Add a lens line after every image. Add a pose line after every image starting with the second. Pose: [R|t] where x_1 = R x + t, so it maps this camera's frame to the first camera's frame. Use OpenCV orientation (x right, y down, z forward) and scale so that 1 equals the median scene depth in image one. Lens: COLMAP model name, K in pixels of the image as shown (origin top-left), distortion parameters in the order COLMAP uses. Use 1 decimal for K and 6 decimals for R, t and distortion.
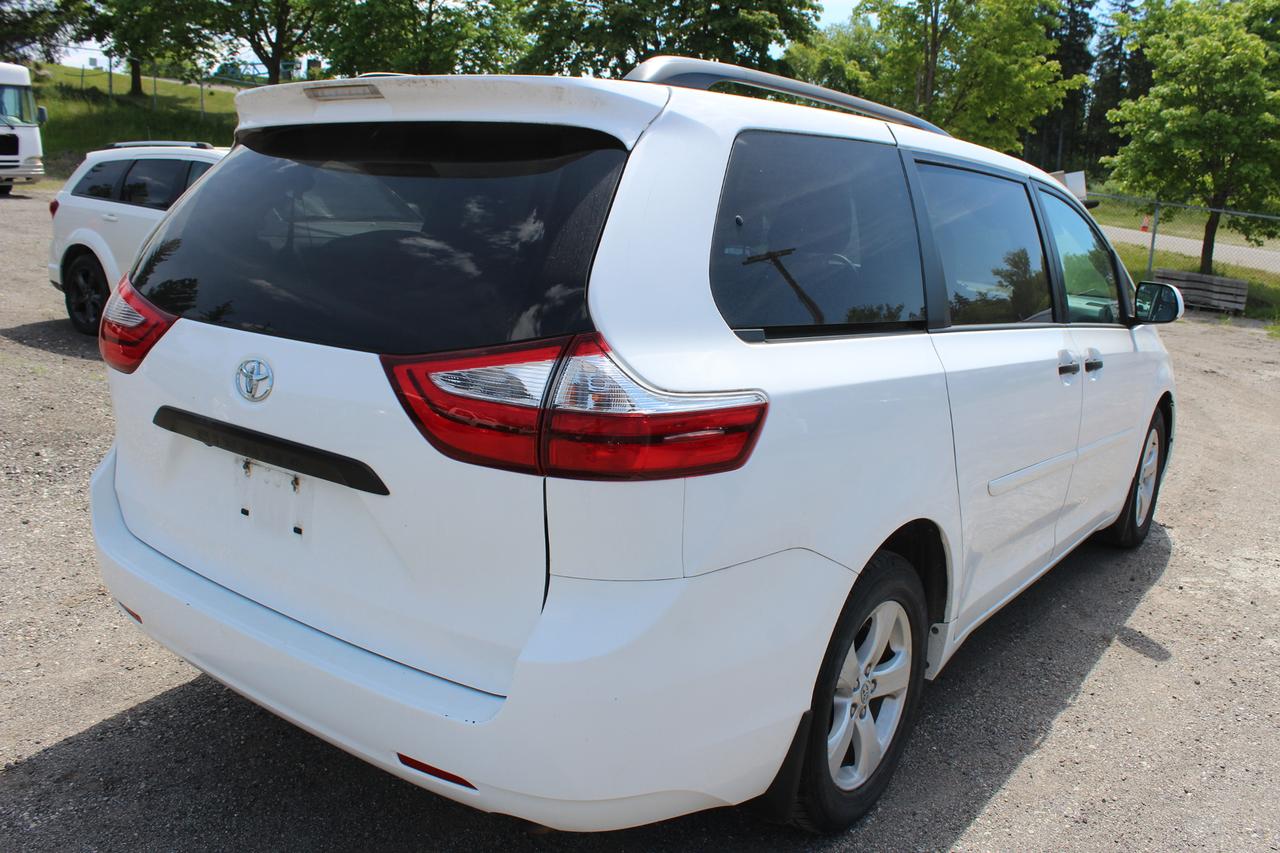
lens RADIAL K [[1068.6, 0, 650.9], [0, 1068.6, 406.2], [0, 0, 1]] dist [-0.169588, 0.151835]
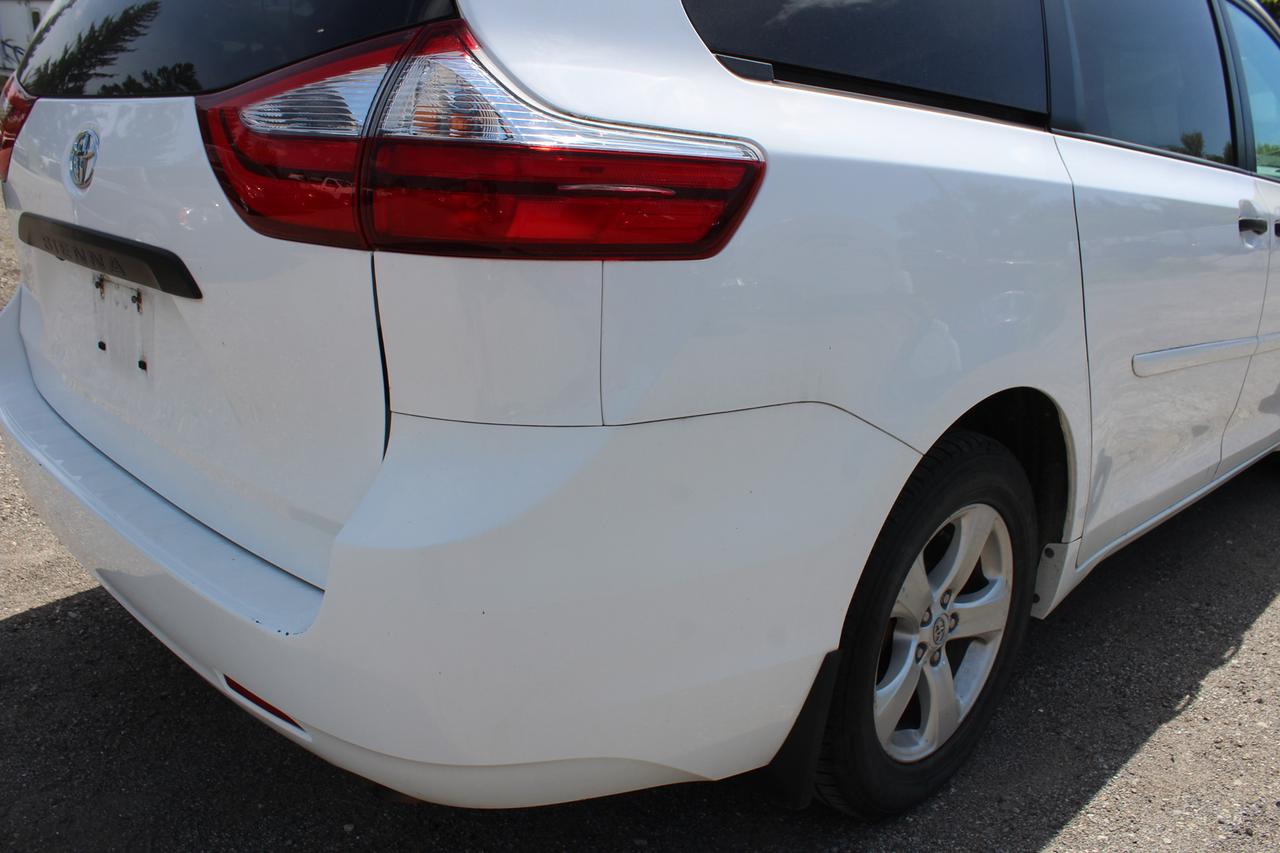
lens RADIAL K [[1083.6, 0, 635.7], [0, 1083.6, 420.4], [0, 0, 1]] dist [-0.177999, 0.159000]
pose [[0.988953, 0.035900, -0.143814, 0.097819], [-0.023628, 0.996002, 0.086149, 0.071508], [0.146332, -0.081799, 0.985848, 0.263930]]
